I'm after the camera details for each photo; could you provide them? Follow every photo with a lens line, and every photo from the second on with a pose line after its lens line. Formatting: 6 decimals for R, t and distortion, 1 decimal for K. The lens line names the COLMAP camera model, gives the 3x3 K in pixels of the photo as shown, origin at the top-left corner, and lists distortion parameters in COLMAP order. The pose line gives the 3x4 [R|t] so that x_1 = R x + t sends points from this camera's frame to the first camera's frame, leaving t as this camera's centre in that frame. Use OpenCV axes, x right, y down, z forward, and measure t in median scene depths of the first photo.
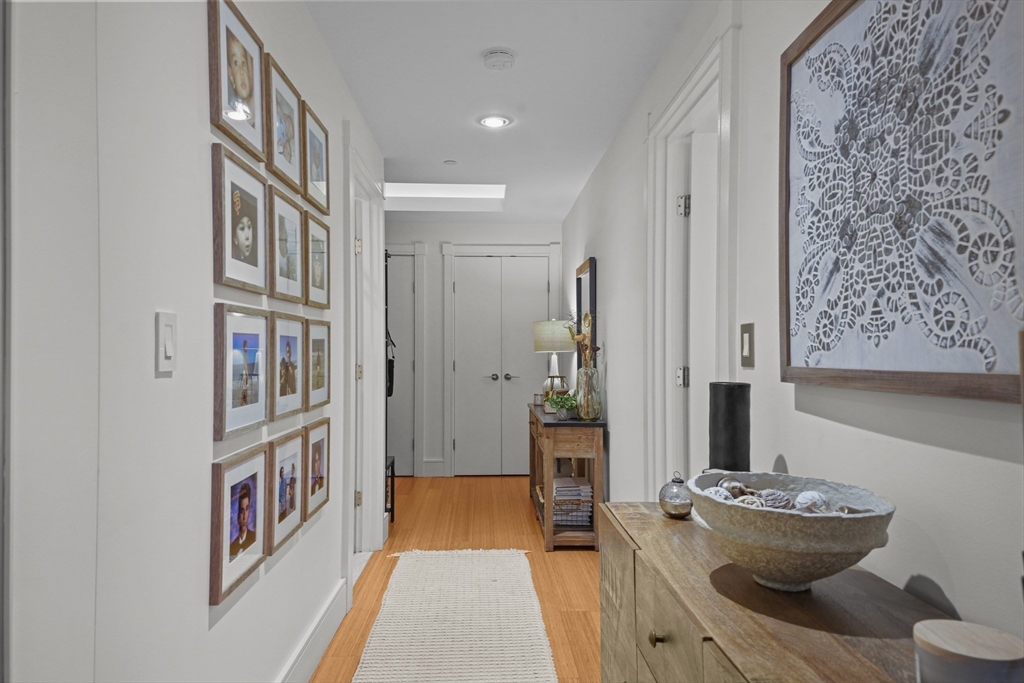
lens RADIAL K [[651.2, 0, 510.6], [0, 651.2, 345.7], [0, 0, 1]] dist [0.125702, -0.043481]
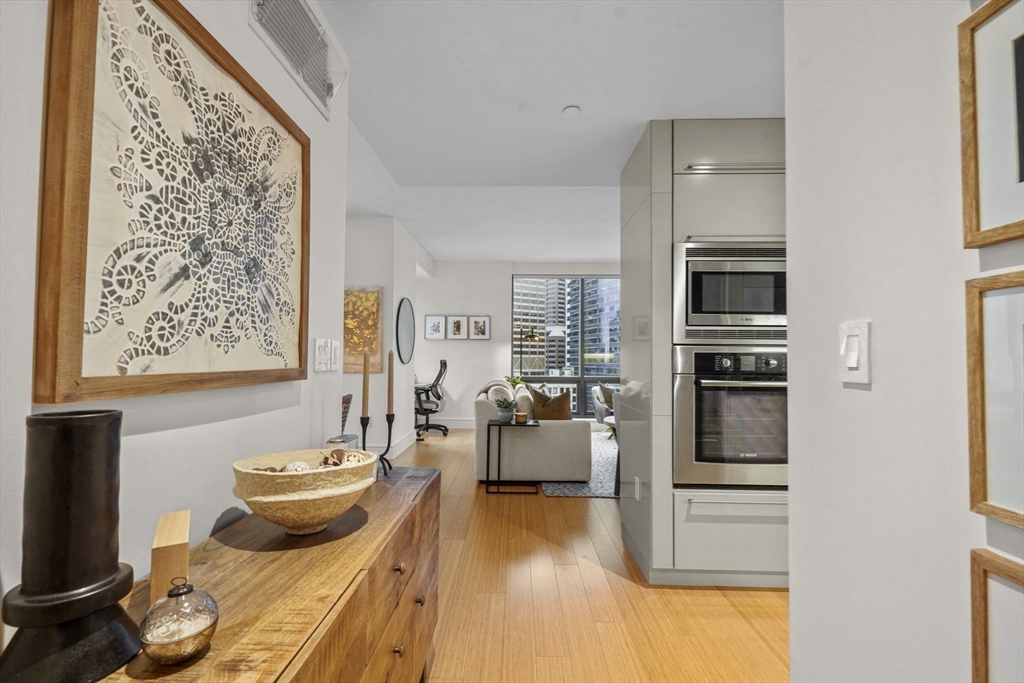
lens RADIAL K [[457.3, 0, 507.2], [0, 457.3, 349.8], [0, 0, 1]] dist [0.004900, -0.006330]
pose [[-0.997589, -0.006062, 0.069136, -0.059861], [-0.008405, 0.999398, -0.033651, 0.020016], [-0.068890, -0.034151, -0.997040, 1.872123]]
